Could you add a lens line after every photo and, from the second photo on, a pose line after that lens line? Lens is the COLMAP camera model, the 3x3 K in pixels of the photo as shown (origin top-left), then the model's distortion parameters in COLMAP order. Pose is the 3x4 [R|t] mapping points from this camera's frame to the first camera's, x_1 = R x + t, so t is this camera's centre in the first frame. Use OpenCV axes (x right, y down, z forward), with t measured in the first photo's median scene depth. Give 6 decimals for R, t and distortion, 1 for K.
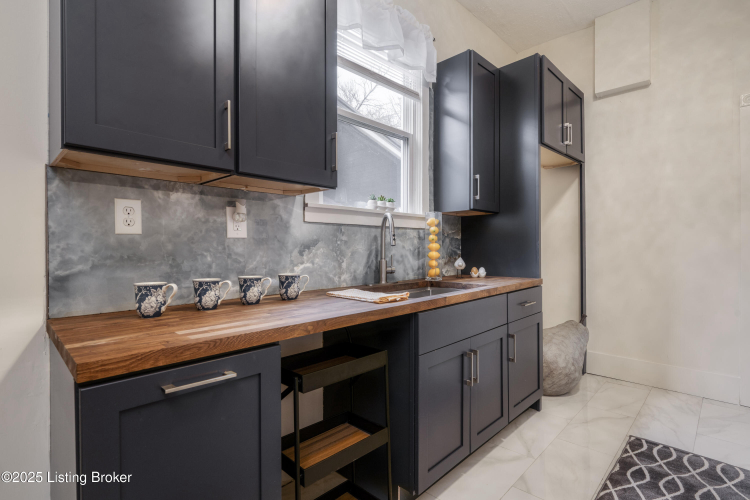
lens RADIAL K [[363.6, 0, 374.9], [0, 363.6, 246.1], [0, 0, 1]] dist [0.000176, 0.000047]
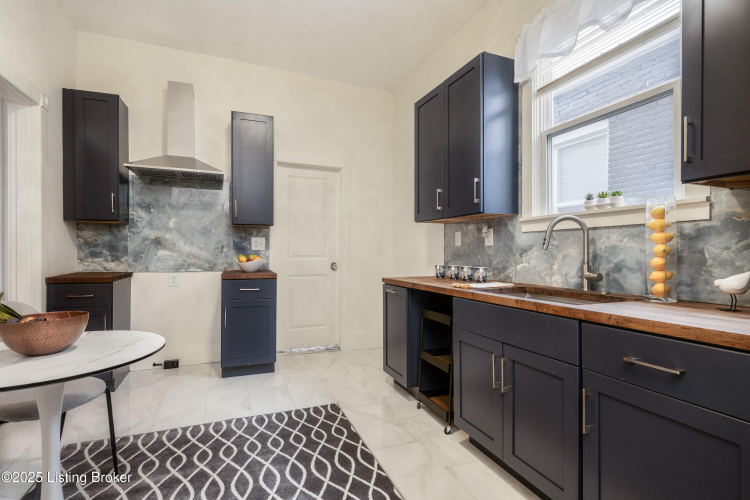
lens RADIAL K [[363.6, 0, 375.2], [0, 363.6, 253.1], [0, 0, 1]] dist [0.000176, 0.000047]
pose [[-0.413216, -0.005099, -0.910619, 1.230026], [-0.007744, 0.999968, -0.002085, 0.016952], [0.910600, 0.006190, -0.413243, 1.028753]]
